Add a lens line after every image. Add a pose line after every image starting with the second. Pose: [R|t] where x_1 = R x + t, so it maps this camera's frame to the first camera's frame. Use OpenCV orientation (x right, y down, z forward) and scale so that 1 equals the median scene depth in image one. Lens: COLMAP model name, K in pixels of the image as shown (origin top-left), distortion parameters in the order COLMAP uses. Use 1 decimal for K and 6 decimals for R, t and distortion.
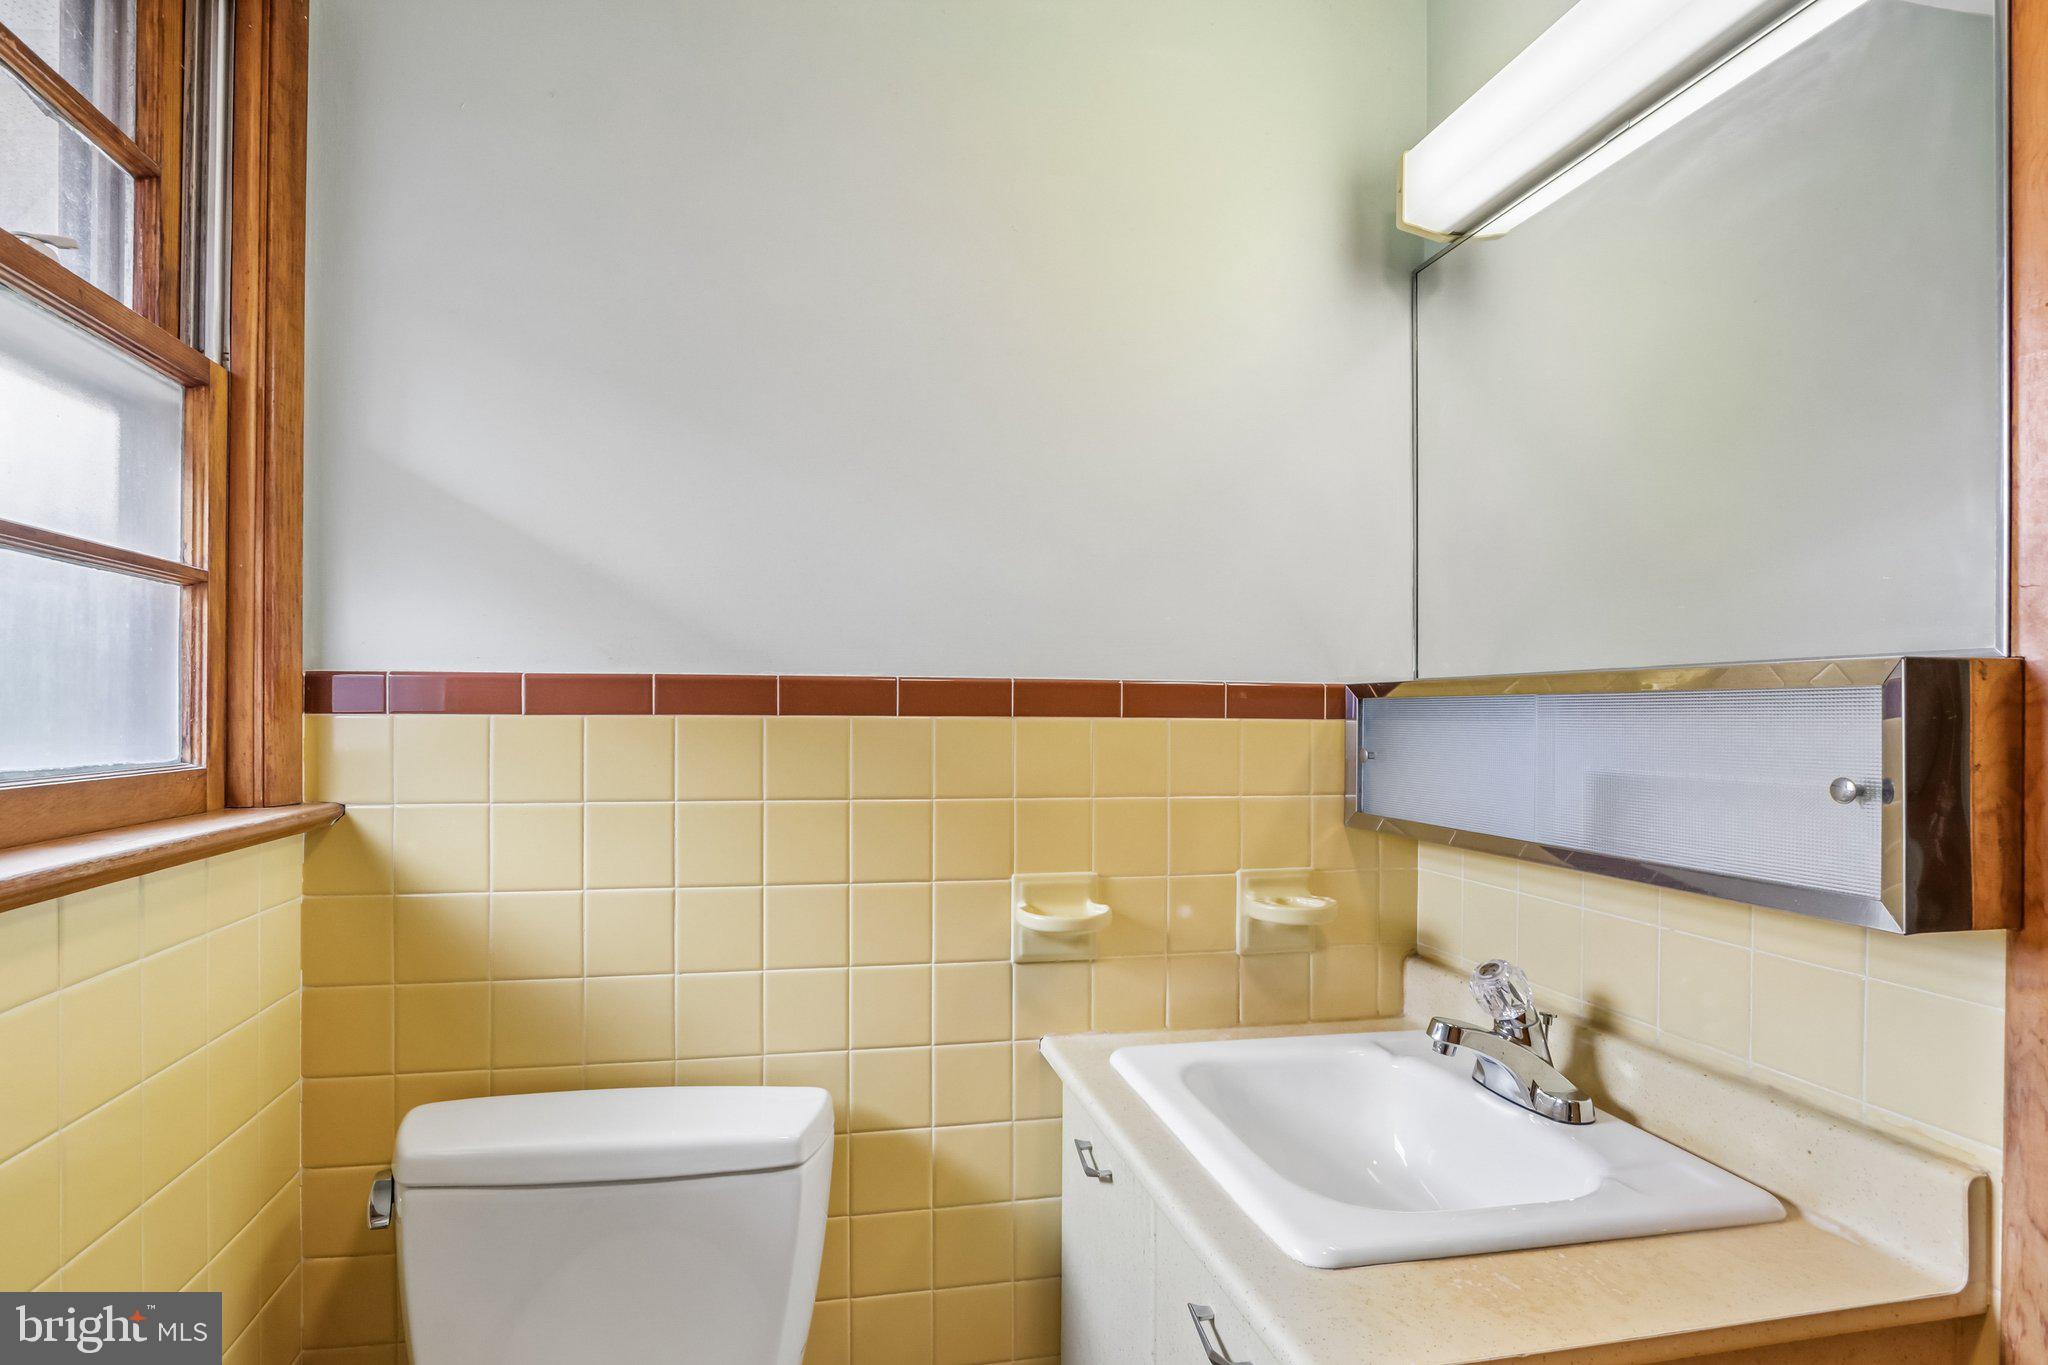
lens RADIAL K [[1026.3, 0, 981.1], [0, 1026.3, 726.8], [0, 0, 1]] dist [-0.021770, 0.002731]
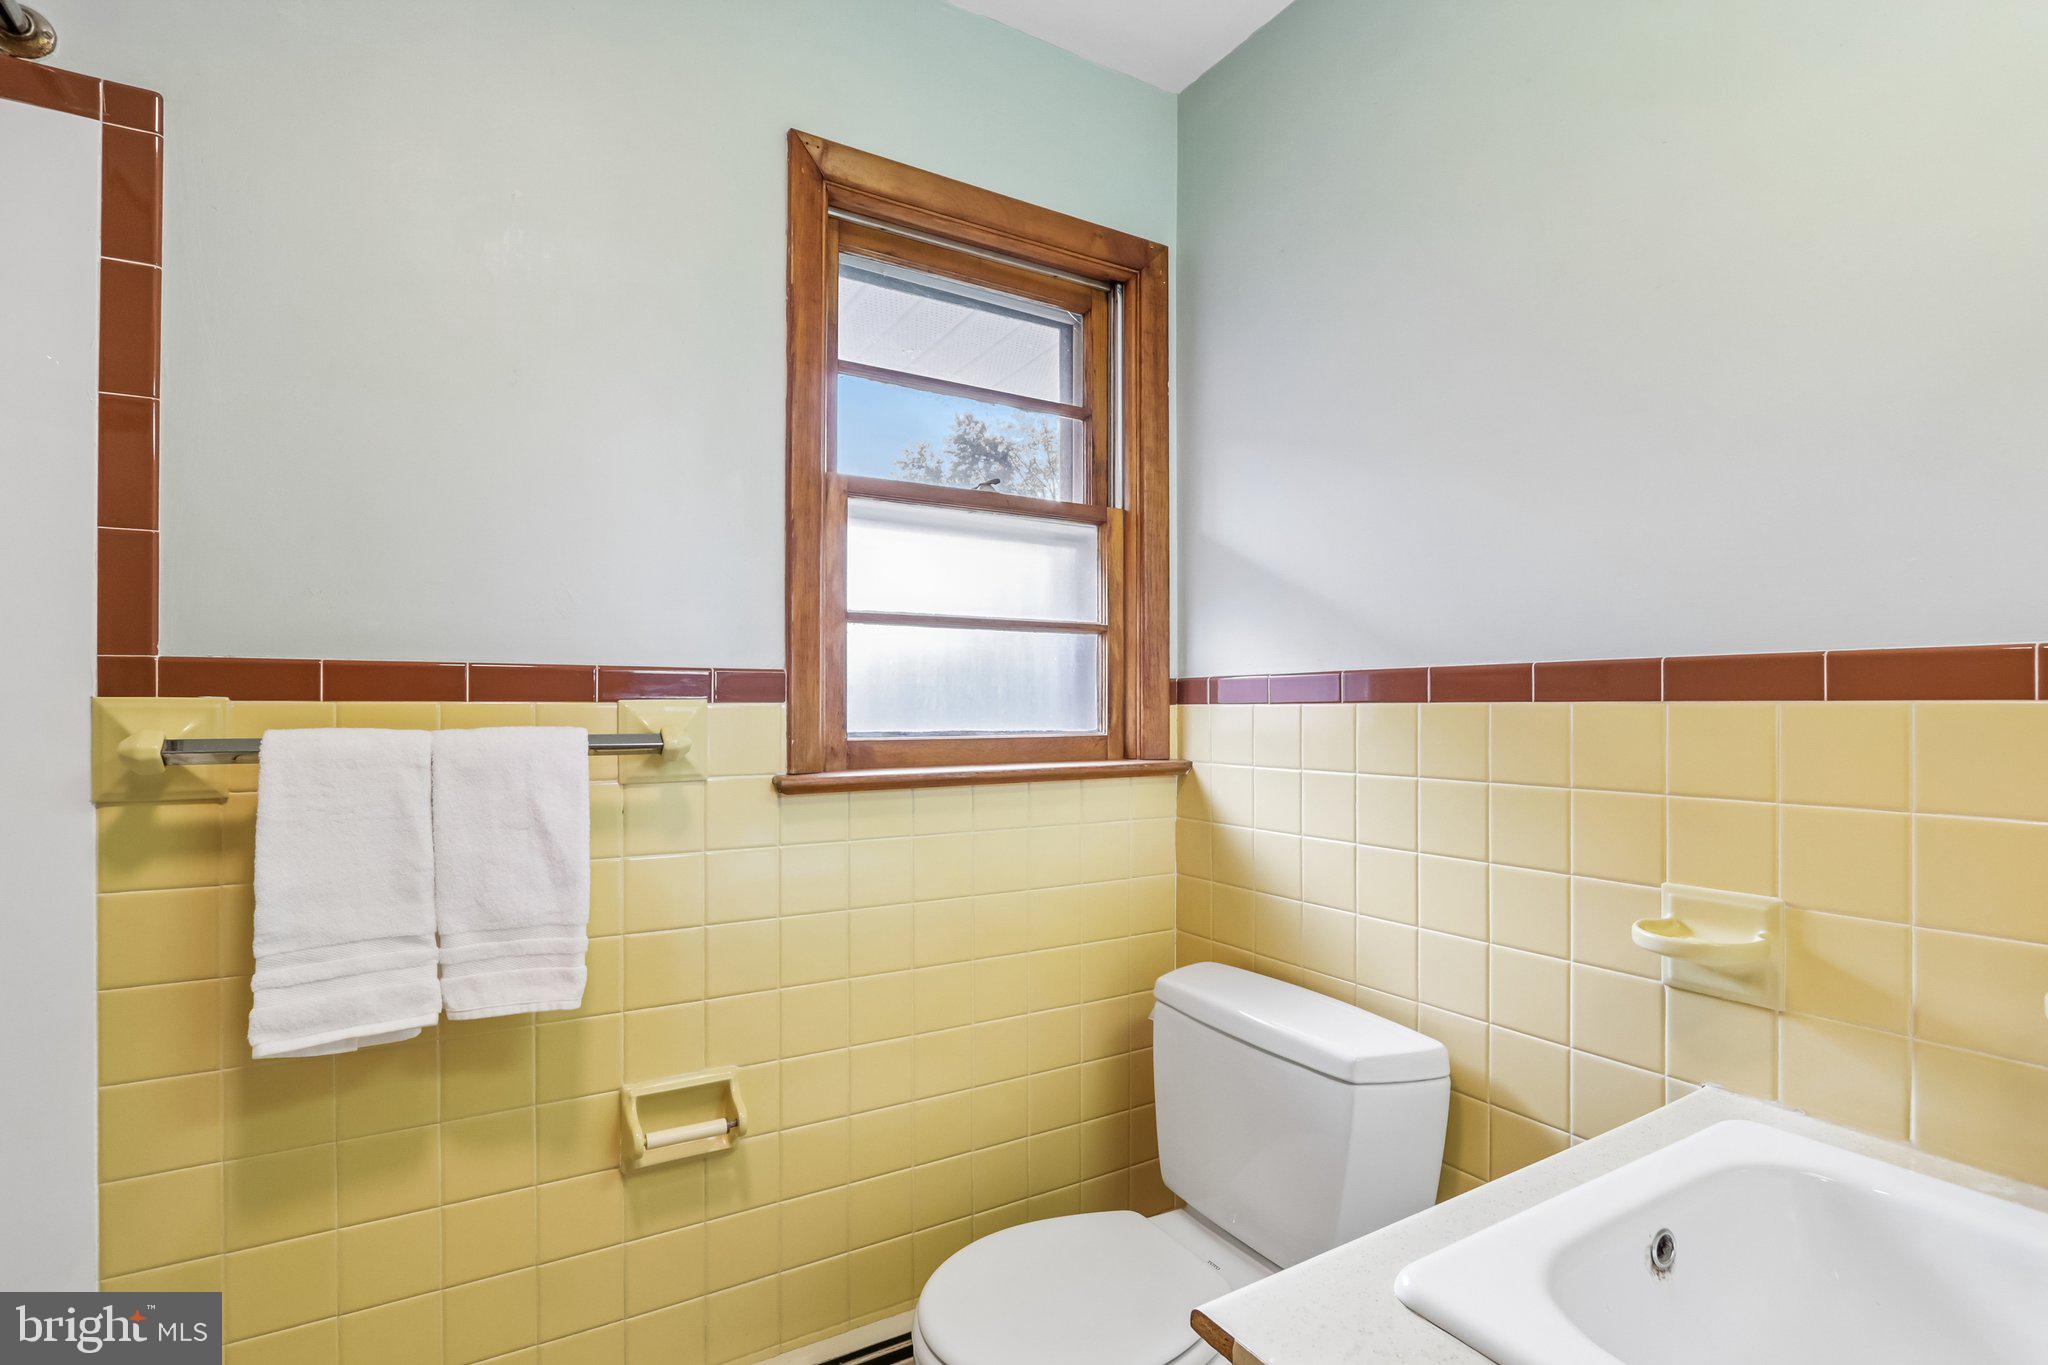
lens RADIAL K [[948.5, 0, 1025.6], [0, 948.5, 695.3], [0, 0, 1]] dist [-0.019969, 0.003111]
pose [[0.350157, -0.016301, -0.936549, 0.649834], [-0.001457, 0.999838, -0.017947, 0.000547], [0.936690, 0.007648, 0.350076, 0.236422]]
